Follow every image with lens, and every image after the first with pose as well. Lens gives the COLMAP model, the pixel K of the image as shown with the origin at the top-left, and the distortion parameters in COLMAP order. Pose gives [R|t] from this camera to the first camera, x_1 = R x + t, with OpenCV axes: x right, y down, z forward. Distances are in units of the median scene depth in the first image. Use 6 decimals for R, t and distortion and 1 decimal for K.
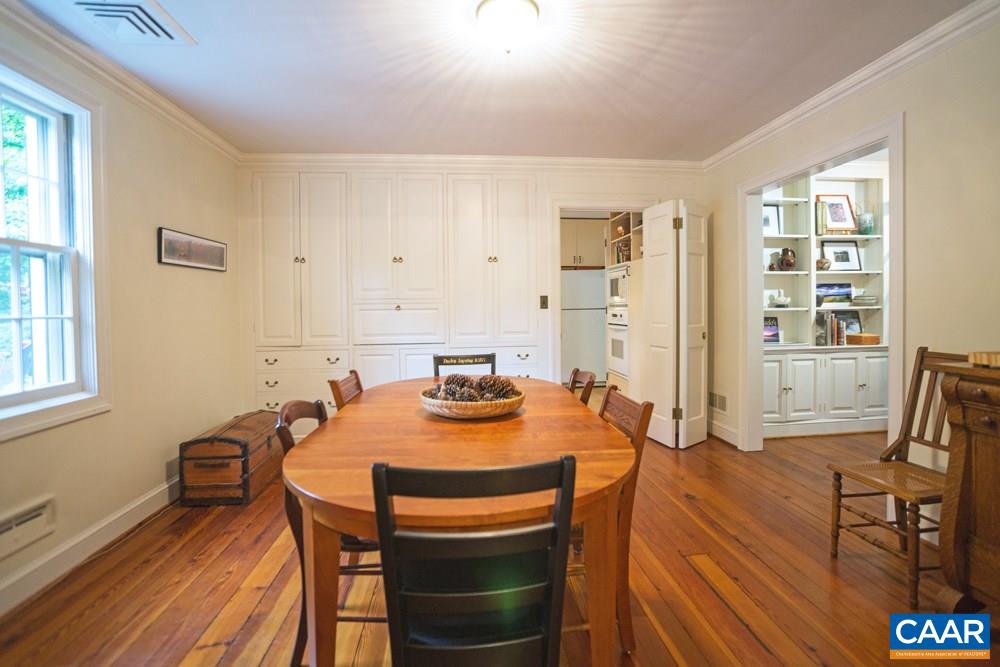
lens RADIAL K [[465.4, 0, 510.7], [0, 465.4, 314.1], [0, 0, 1]] dist [-0.060215, 0.025568]
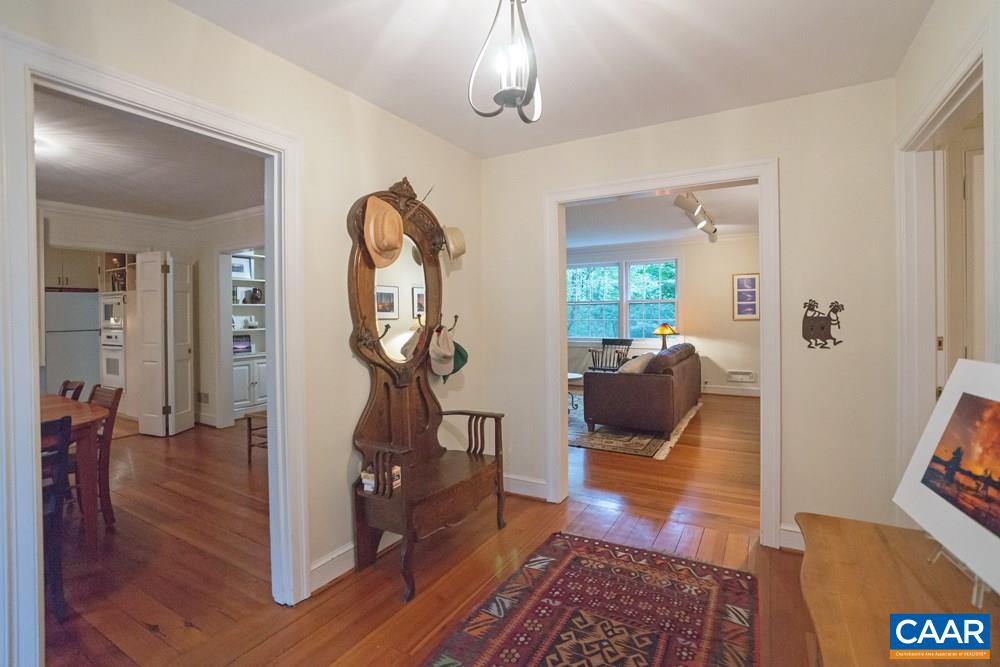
lens RADIAL K [[465.4, 0, 510.7], [0, 465.4, 314.1], [0, 0, 1]] dist [-0.060215, 0.025568]
pose [[0.596379, -0.001190, 0.802702, -0.089783], [0.020883, 0.999683, -0.014033, -0.022217], [-0.802432, 0.025131, 0.596215, -0.539332]]
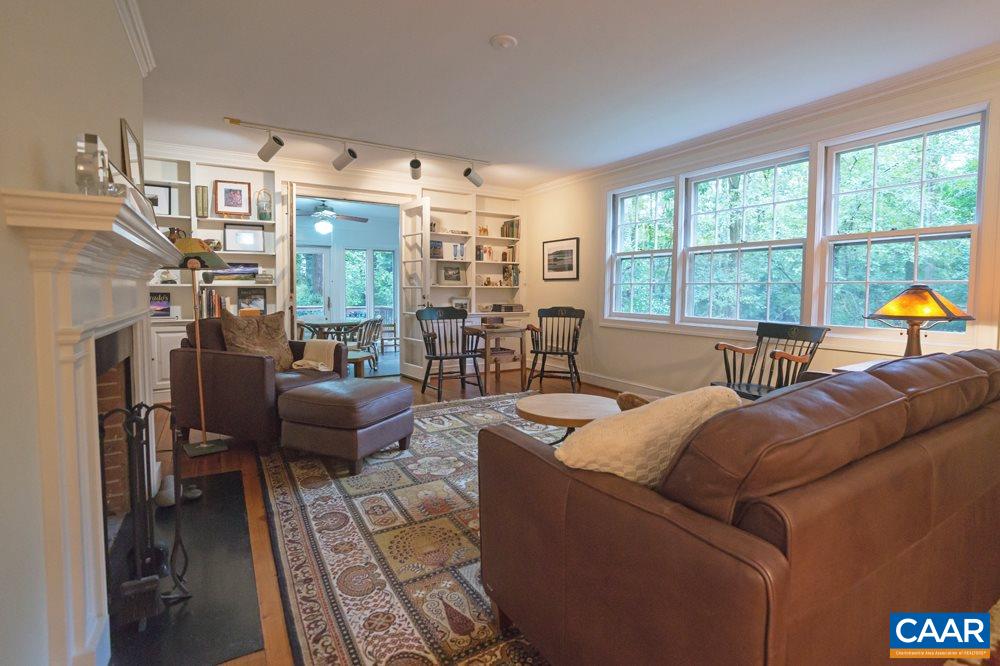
lens RADIAL K [[465.4, 0, 510.7], [0, 465.4, 313.6], [0, 0, 1]] dist [-0.060215, 0.025568]
pose [[0.905871, -0.006667, 0.423501, 0.869731], [-0.006041, 0.999571, 0.028658, 0.020416], [-0.423511, -0.028519, 0.905442, -0.294456]]
